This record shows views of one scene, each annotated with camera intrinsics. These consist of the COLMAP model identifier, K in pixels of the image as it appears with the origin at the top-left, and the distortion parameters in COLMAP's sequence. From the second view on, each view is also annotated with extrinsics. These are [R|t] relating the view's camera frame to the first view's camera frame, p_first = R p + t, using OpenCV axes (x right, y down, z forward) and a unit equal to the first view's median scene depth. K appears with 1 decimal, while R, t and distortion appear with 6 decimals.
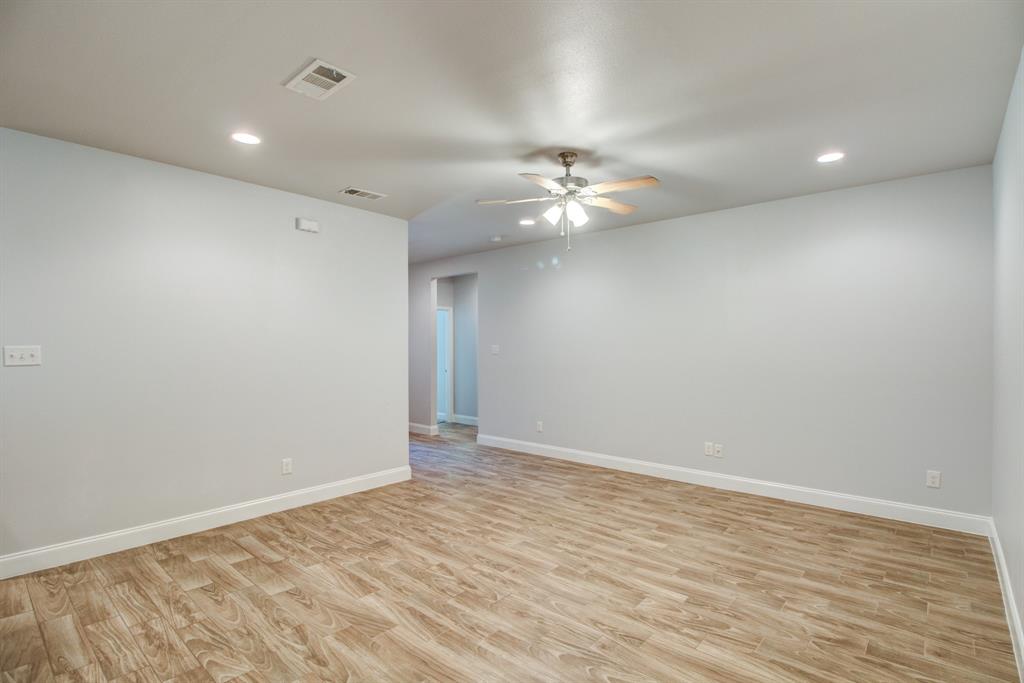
lens RADIAL K [[492.6, 0, 518.2], [0, 492.6, 340.1], [0, 0, 1]] dist [-0.001893, -0.013160]
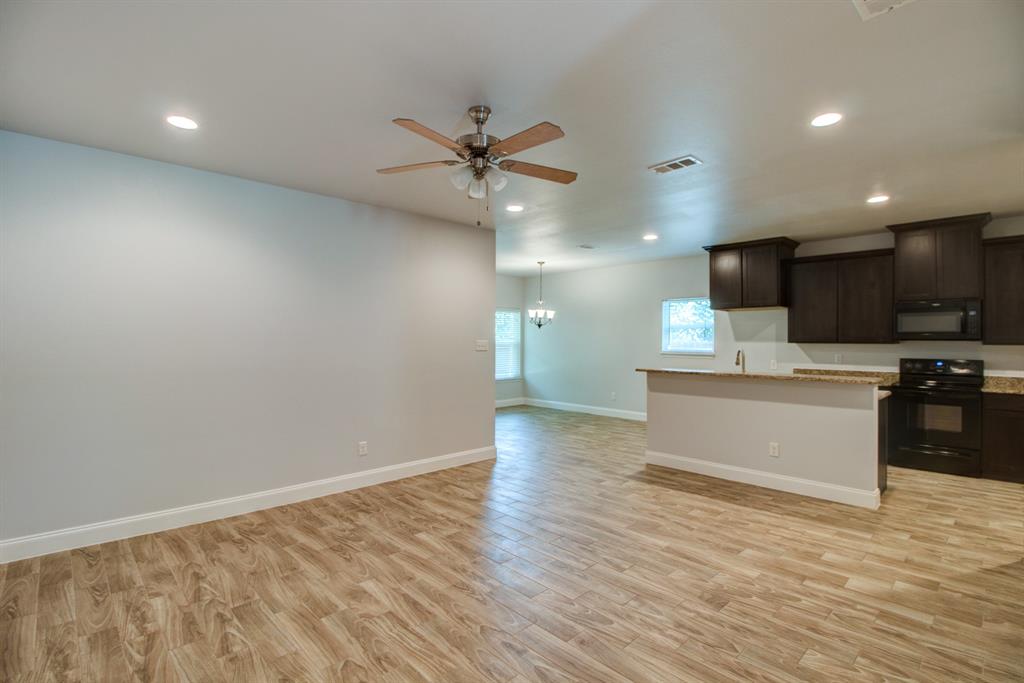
lens RADIAL K [[492.6, 0, 518.2], [0, 492.6, 340.1], [0, 0, 1]] dist [-0.001893, -0.013160]
pose [[-0.995503, 0.000735, 0.094723, -0.043616], [-0.000262, 0.999945, -0.010510, 0.013035], [-0.094725, -0.010488, -0.995448, 1.818163]]
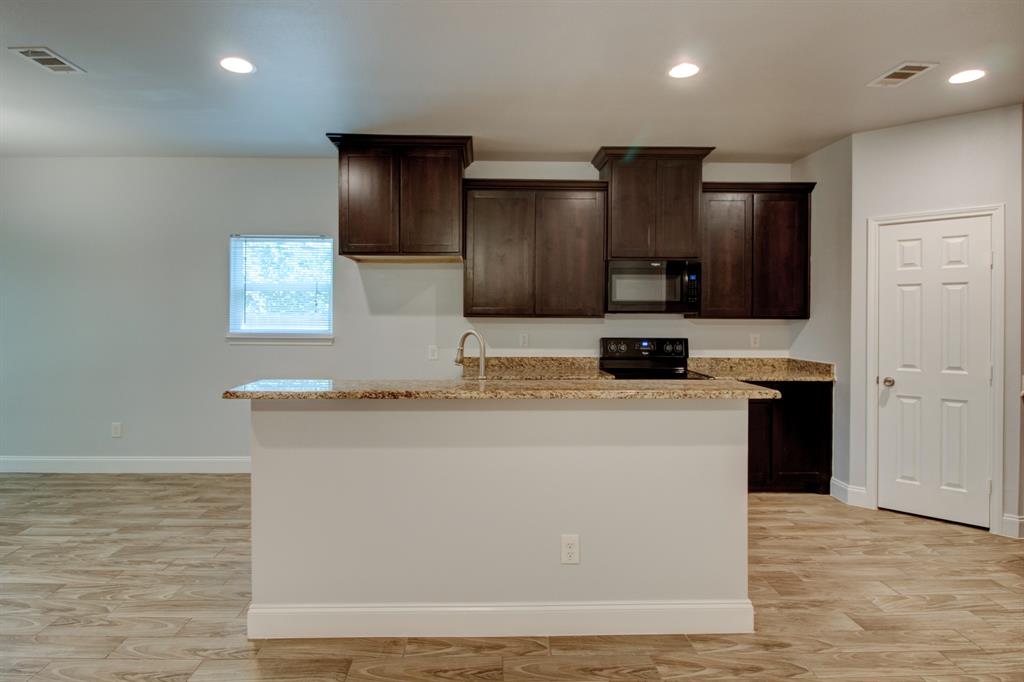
lens RADIAL K [[549.3, 0, 495.7], [0, 549.3, 322.0], [0, 0, 1]] dist [0.011996, -0.019223]
pose [[-0.743547, 0.009026, -0.668622, -0.085649], [0.006790, 0.999959, 0.005949, 0.009028], [0.668649, -0.000117, -0.743578, 0.849490]]
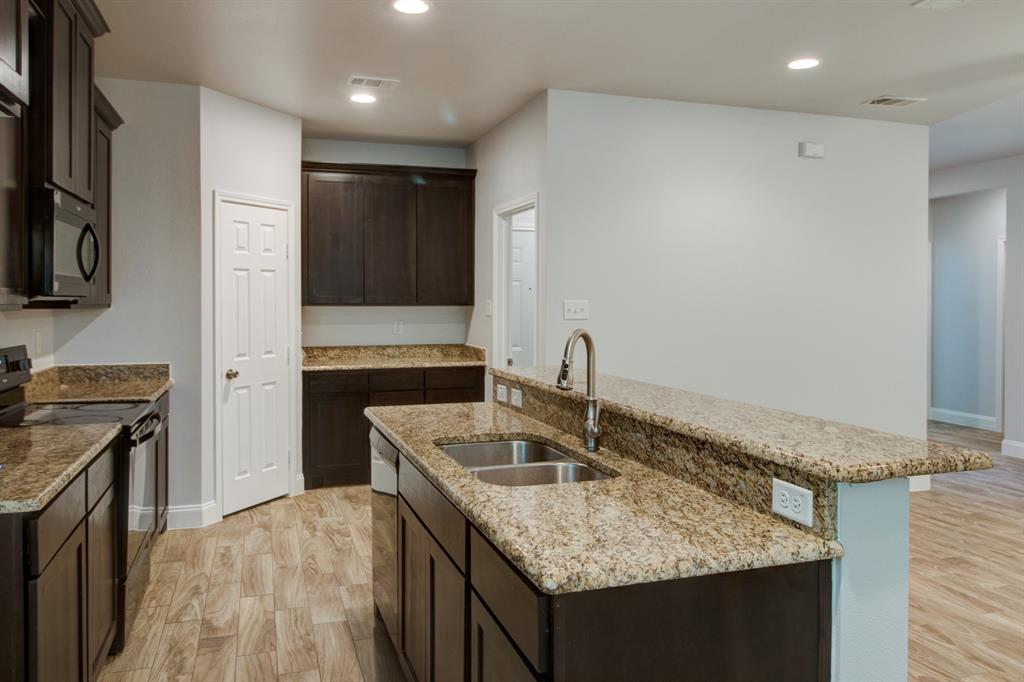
lens RADIAL K [[746.1, 0, 482.3], [0, 746.1, 308.0], [0, 0, 1]] dist [-0.003227, -0.001218]
pose [[0.847222, 0.009737, -0.531150, -0.297713], [0.003288, 0.999717, 0.023571, -0.011892], [0.531229, -0.021716, 0.846950, -0.378724]]
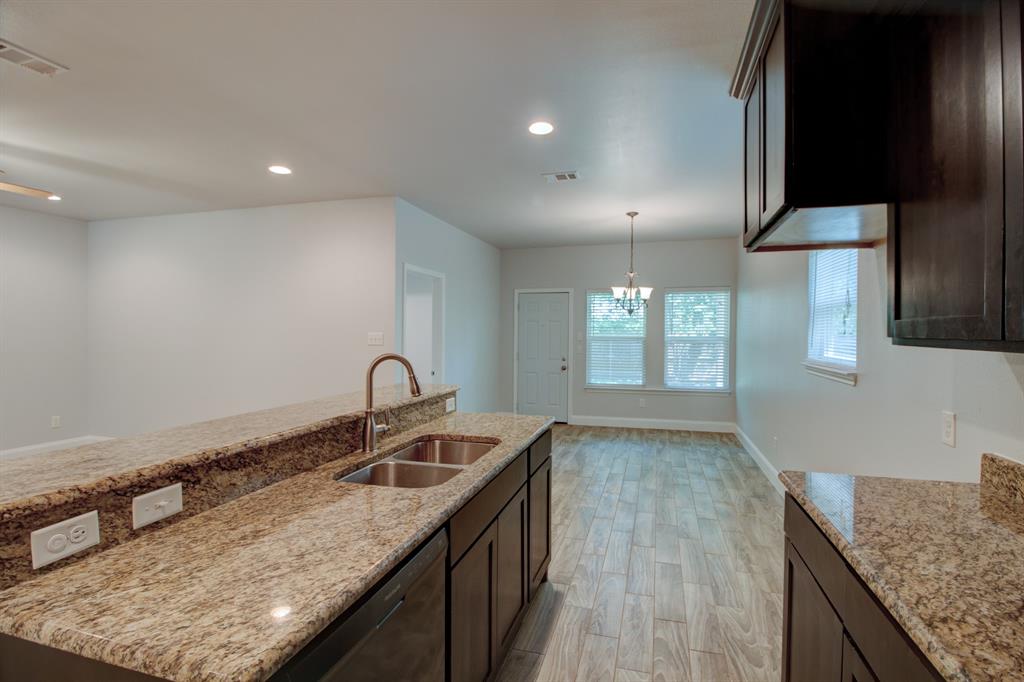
lens RADIAL K [[478.5, 0, 525.2], [0, 478.5, 335.9], [0, 0, 1]] dist [-0.000384, -0.012715]
pose [[-0.421814, -0.006230, 0.906661, -1.166914], [-0.015087, 0.999886, -0.000148, 0.001534], [-0.906557, -0.013741, -0.421860, 0.343260]]
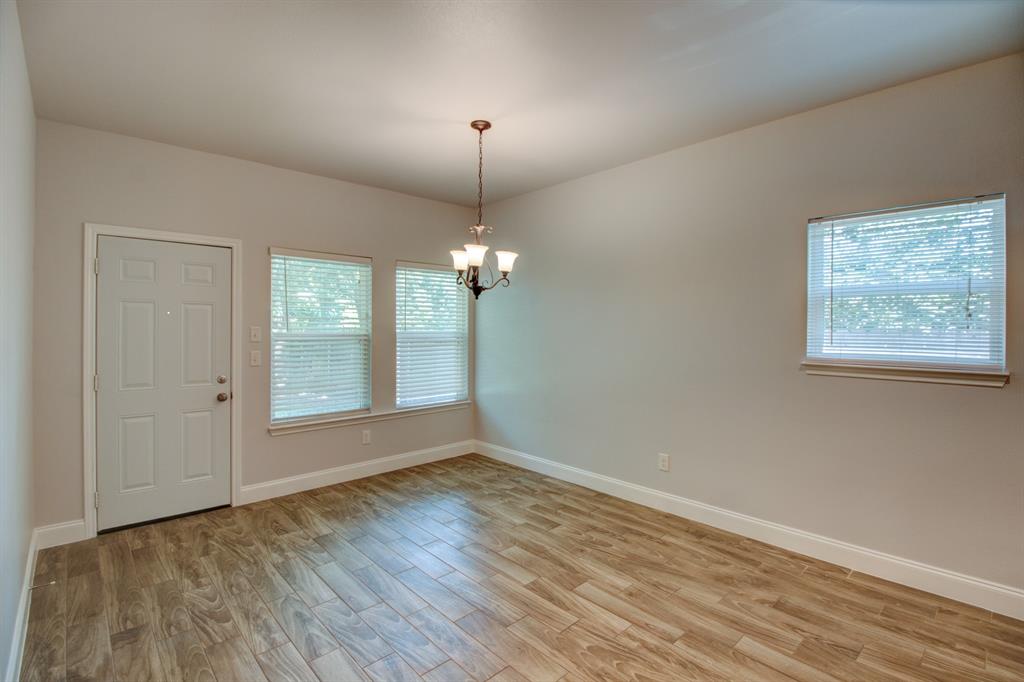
lens RADIAL K [[485.7, 0, 519.2], [0, 485.7, 328.3], [0, 0, 1]] dist [-0.016065, -0.000716]
pose [[-0.994315, 0.000054, 0.106483, -0.094392], [-0.000921, 0.999958, -0.009105, -0.003473], [-0.106479, -0.009151, -0.994273, 0.289803]]
